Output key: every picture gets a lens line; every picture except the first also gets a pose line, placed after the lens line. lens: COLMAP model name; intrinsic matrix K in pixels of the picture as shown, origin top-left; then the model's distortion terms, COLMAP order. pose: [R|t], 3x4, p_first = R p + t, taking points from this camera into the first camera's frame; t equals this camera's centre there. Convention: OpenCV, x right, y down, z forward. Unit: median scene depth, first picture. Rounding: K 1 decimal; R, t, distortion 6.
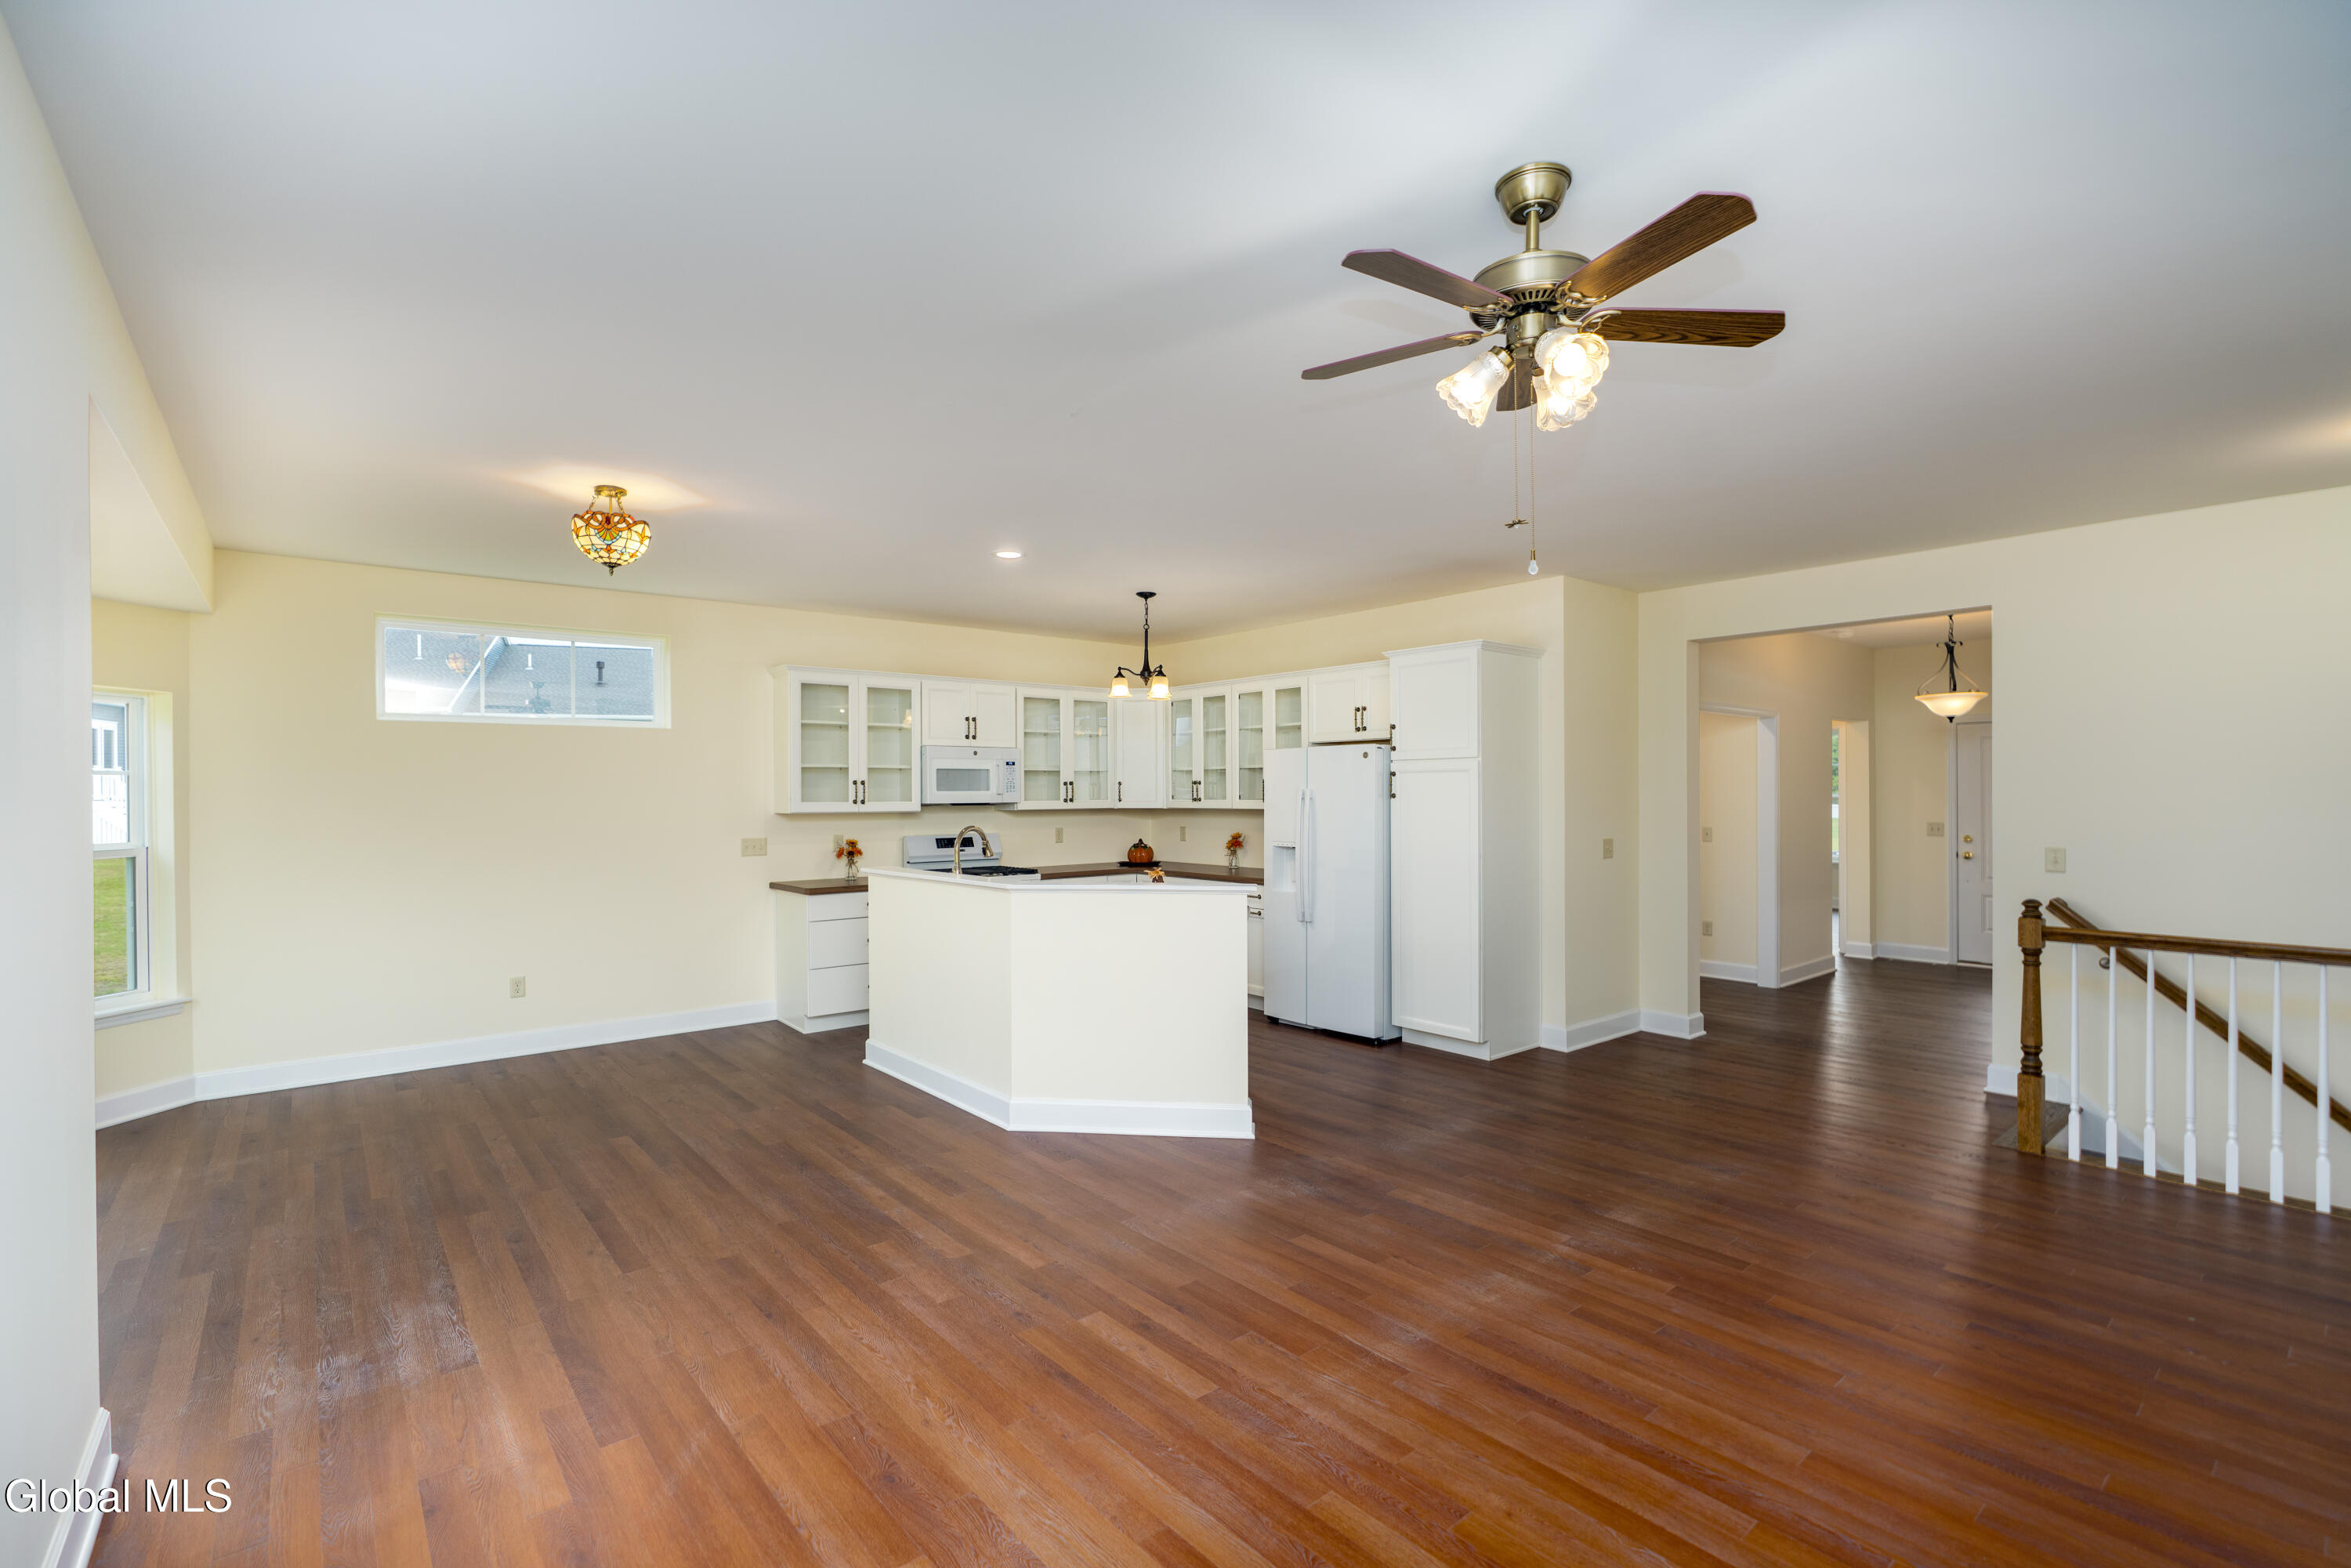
lens RADIAL K [[1043.5, 0, 1175.5], [0, 1043.5, 784.0], [0, 0, 1]] dist [-0.000806, -0.000052]
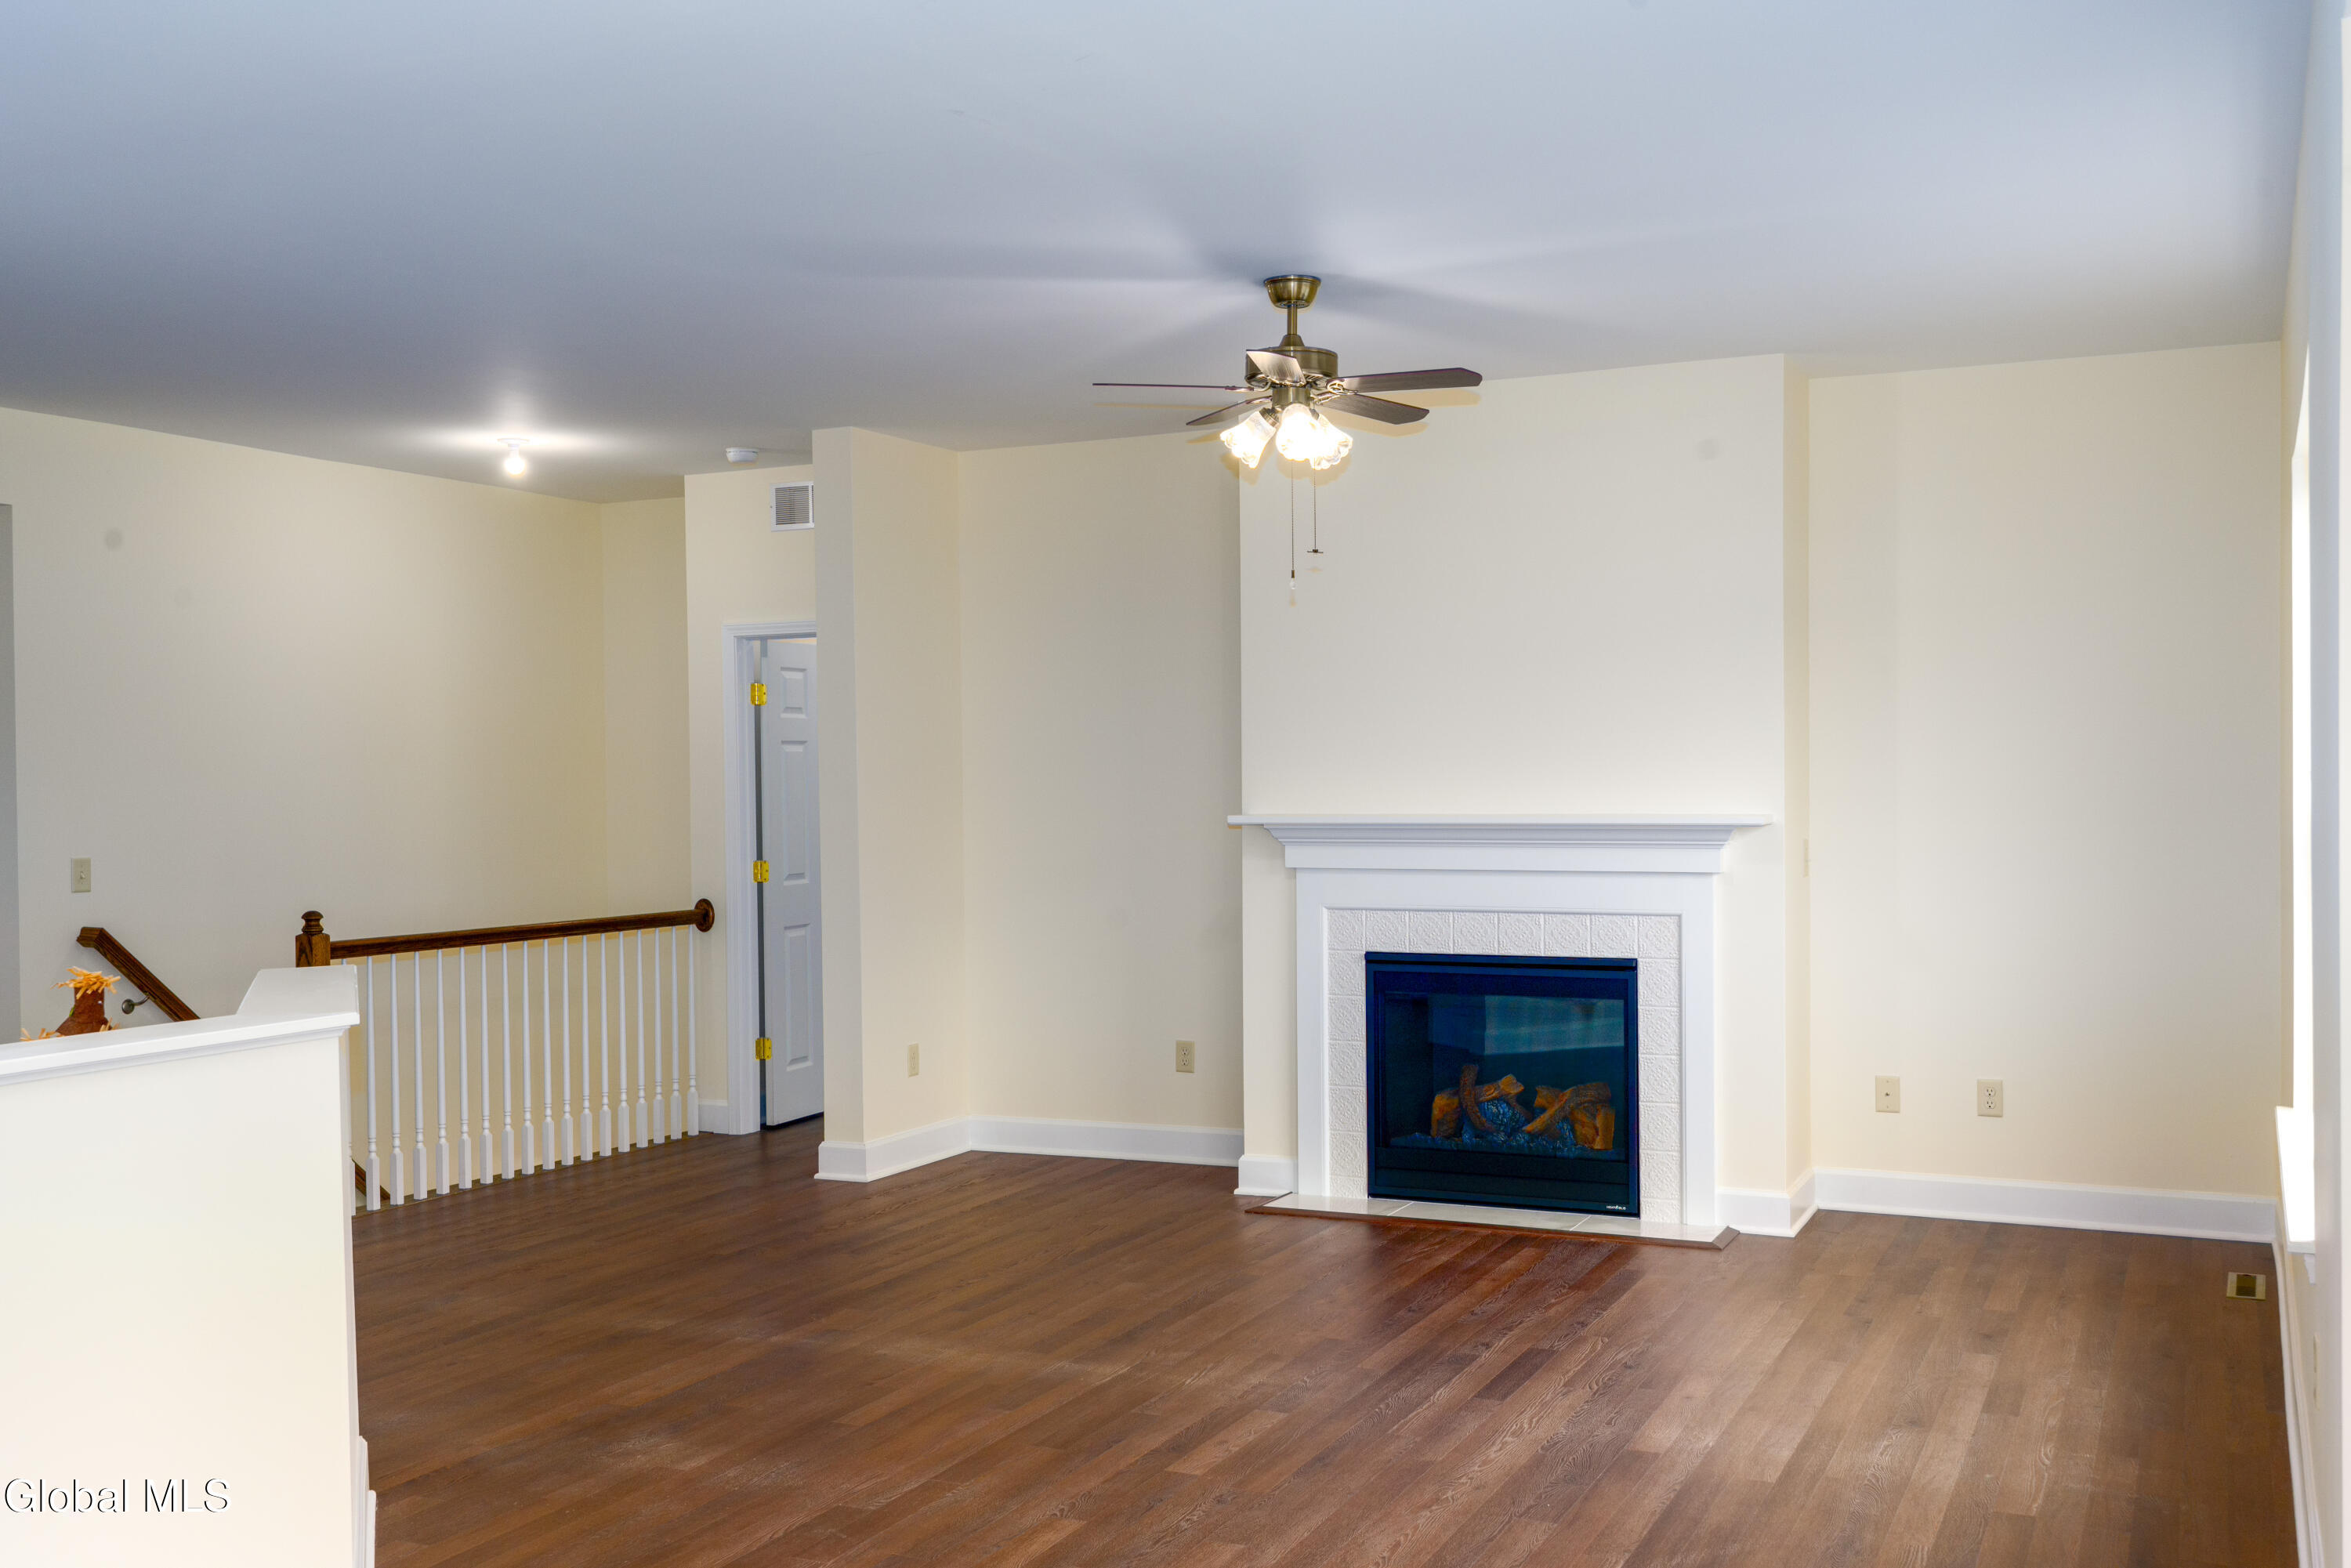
lens RADIAL K [[2286.0, 0, 1172.9], [0, 2286.0, 804.6], [0, 0, 1]] dist [-0.000425, -0.005212]
pose [[-0.427872, 0.001926, 0.903837, -1.553875], [0.007598, 0.999970, 0.001466, 0.050961], [-0.903808, 0.007495, -0.427874, 1.735334]]
